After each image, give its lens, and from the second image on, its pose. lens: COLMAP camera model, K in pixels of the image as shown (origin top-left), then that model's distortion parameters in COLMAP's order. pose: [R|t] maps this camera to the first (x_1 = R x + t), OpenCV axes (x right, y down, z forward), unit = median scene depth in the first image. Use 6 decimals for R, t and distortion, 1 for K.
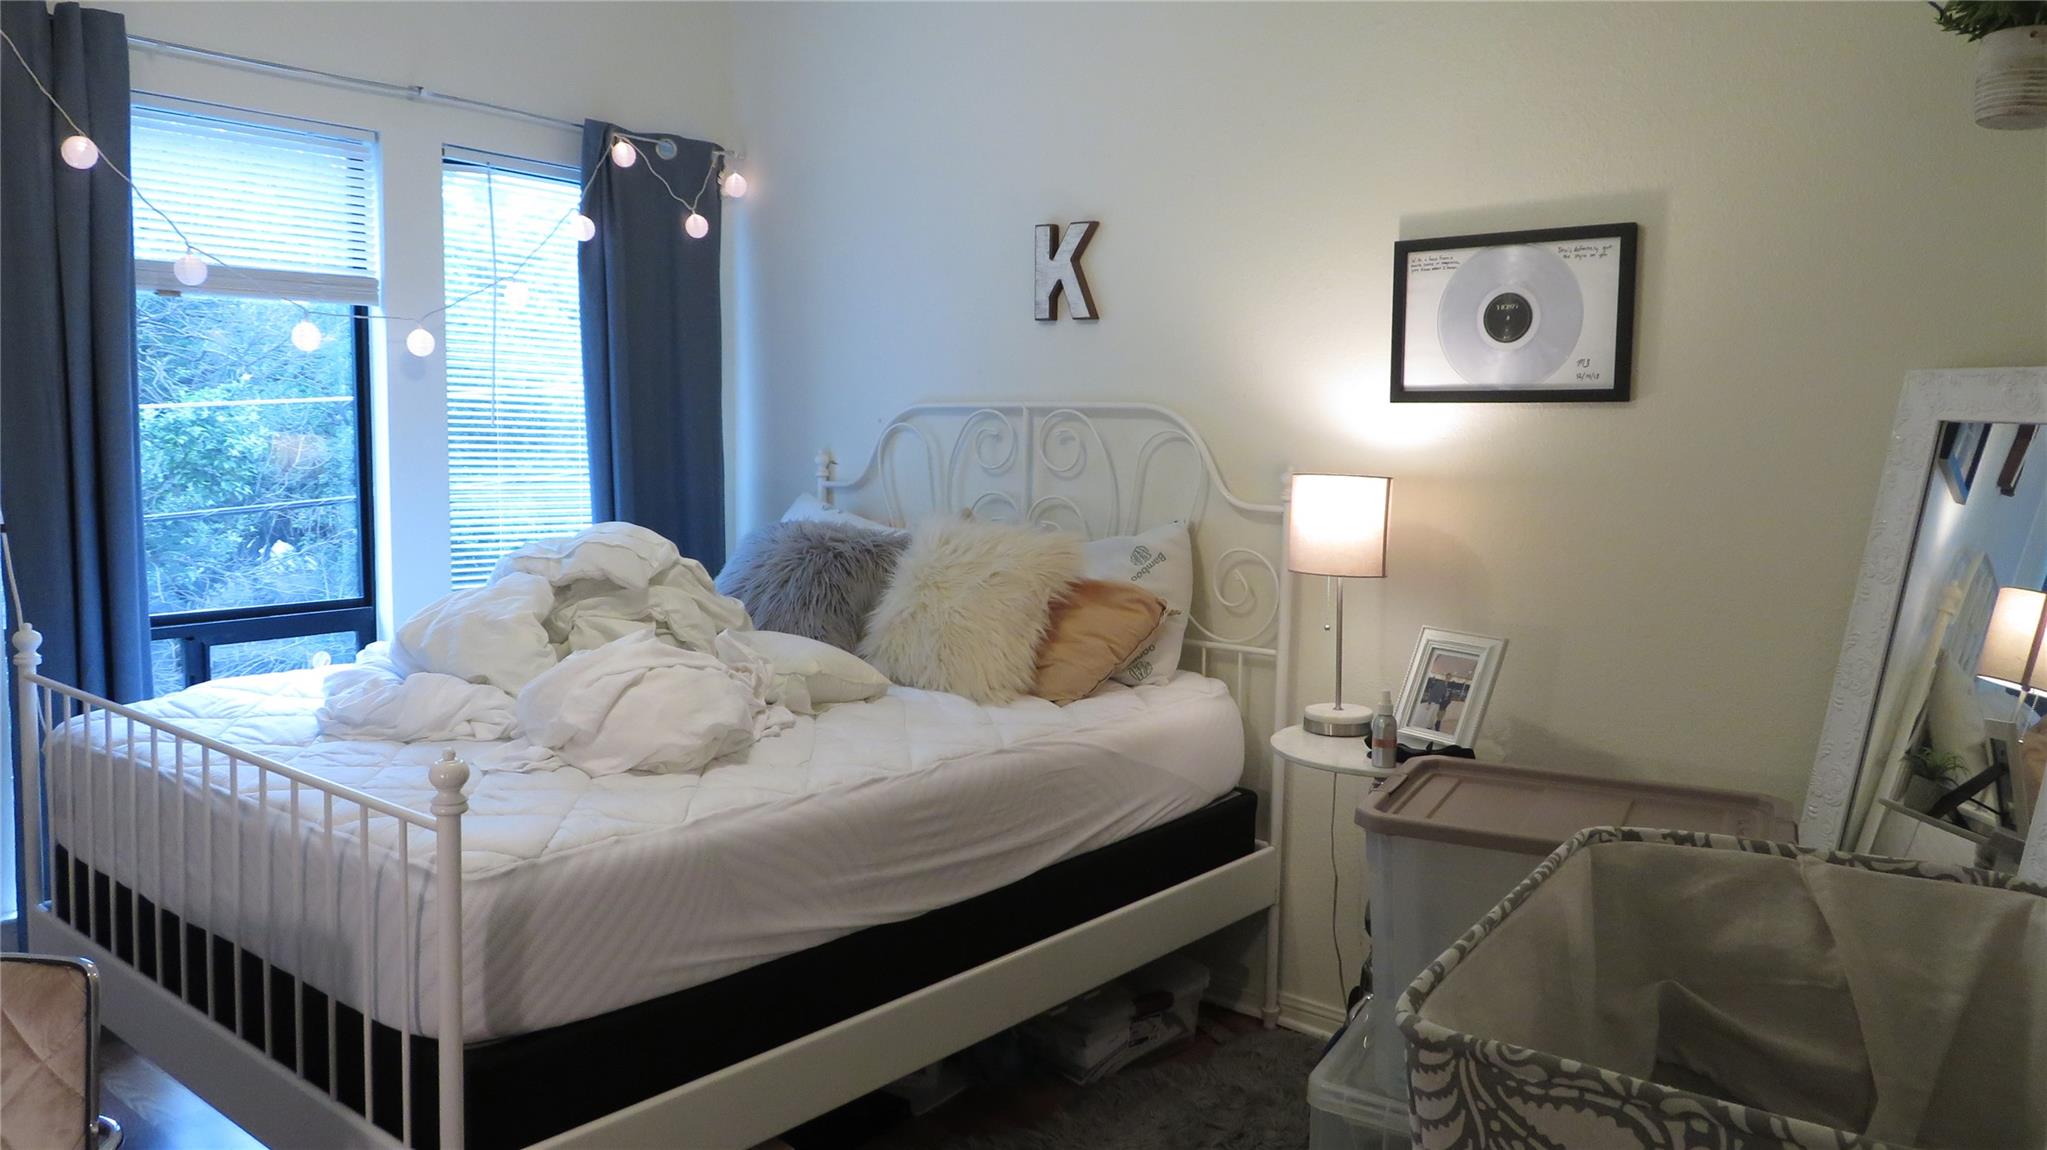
lens RADIAL K [[1459.1, 0, 1030.0], [0, 1459.1, 576.8], [0, 0, 1]] dist [-0.021174, 0.007126]
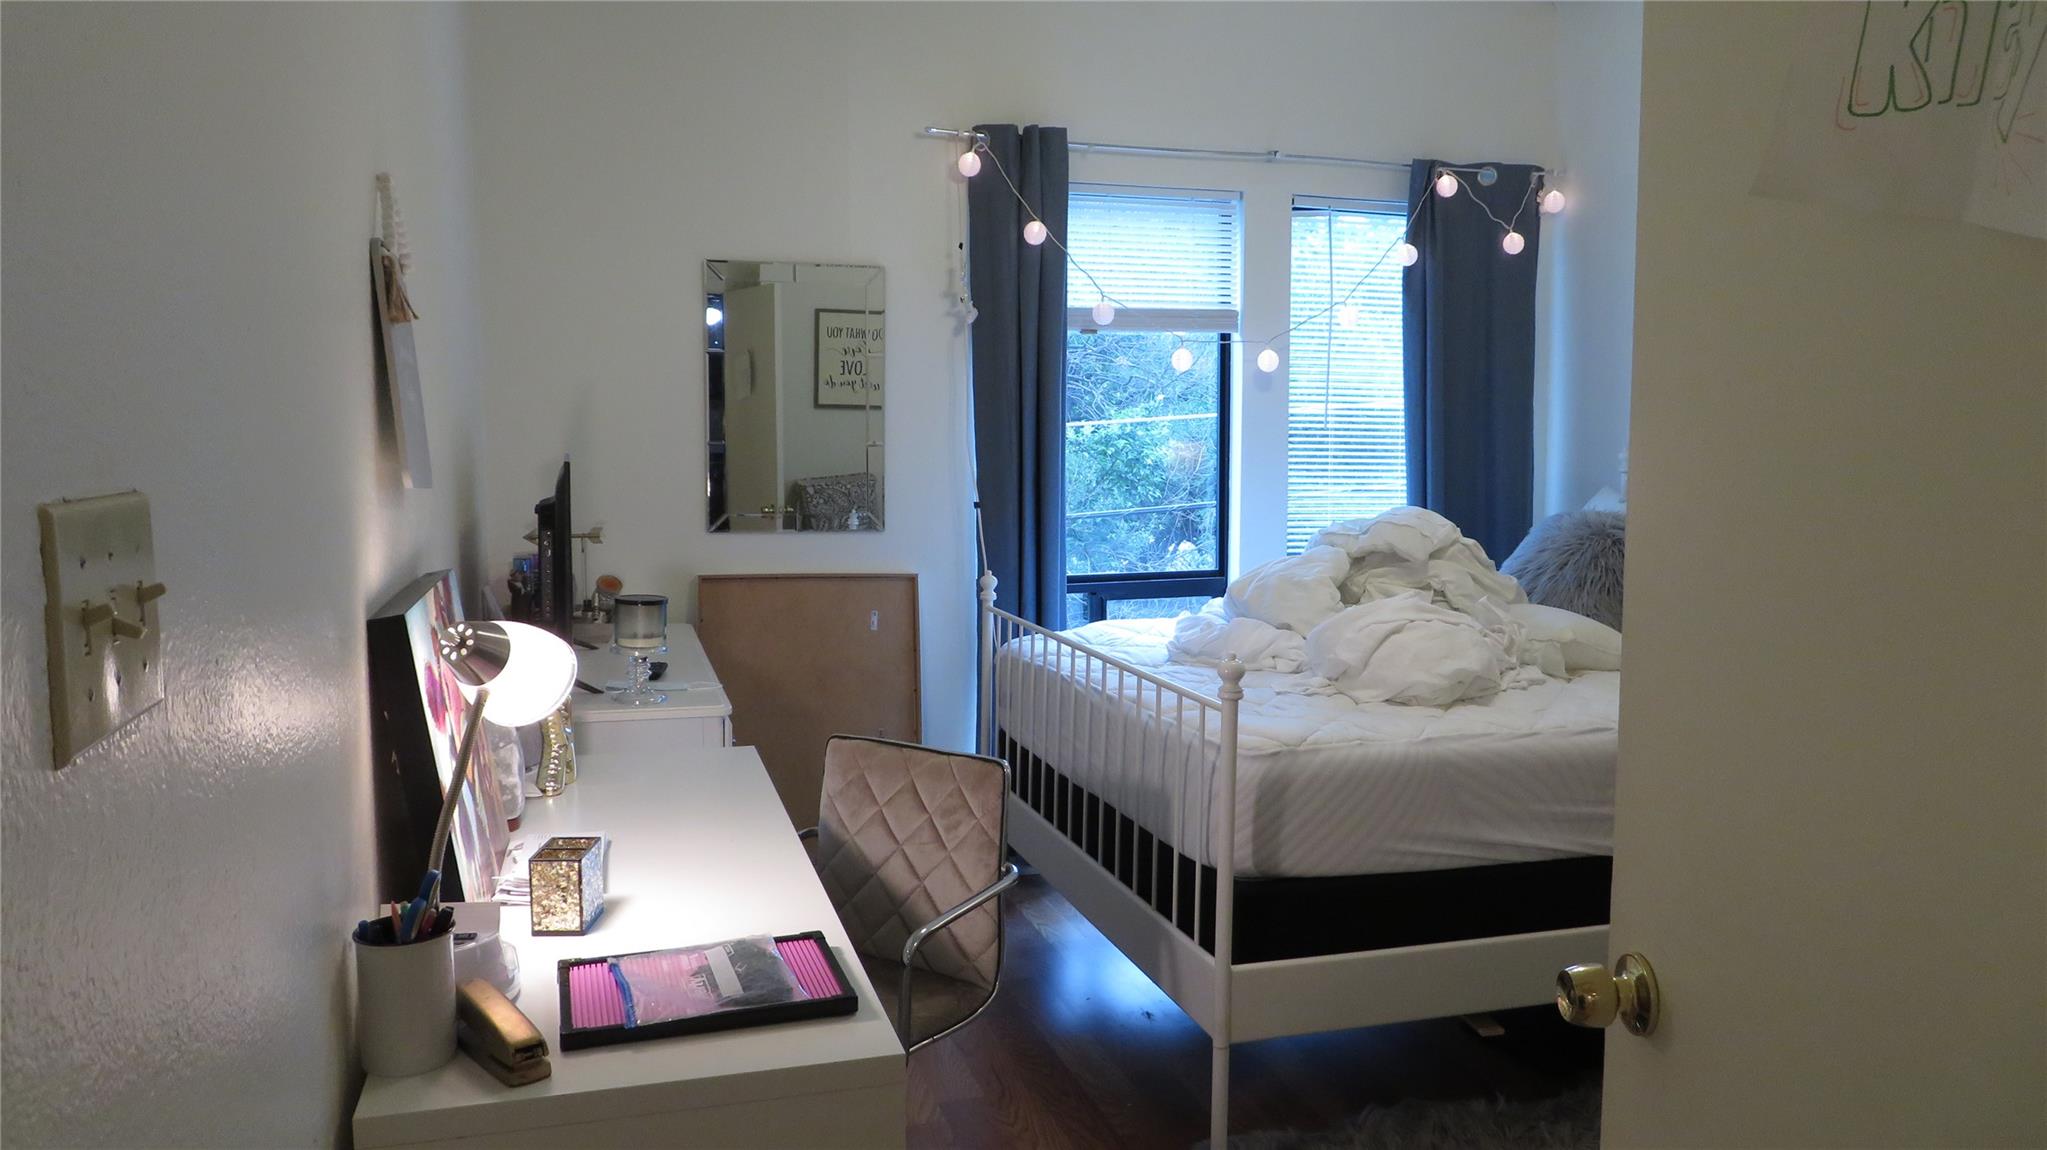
lens RADIAL K [[1459.1, 0, 1019.7], [0, 1459.1, 574.8], [0, 0, 1]] dist [-0.021174, 0.007126]
pose [[0.828223, 0.035530, -0.559271, 0.121450], [-0.040882, 0.999160, 0.002934, 0.028624], [0.558905, 0.020434, 0.828980, -0.155752]]
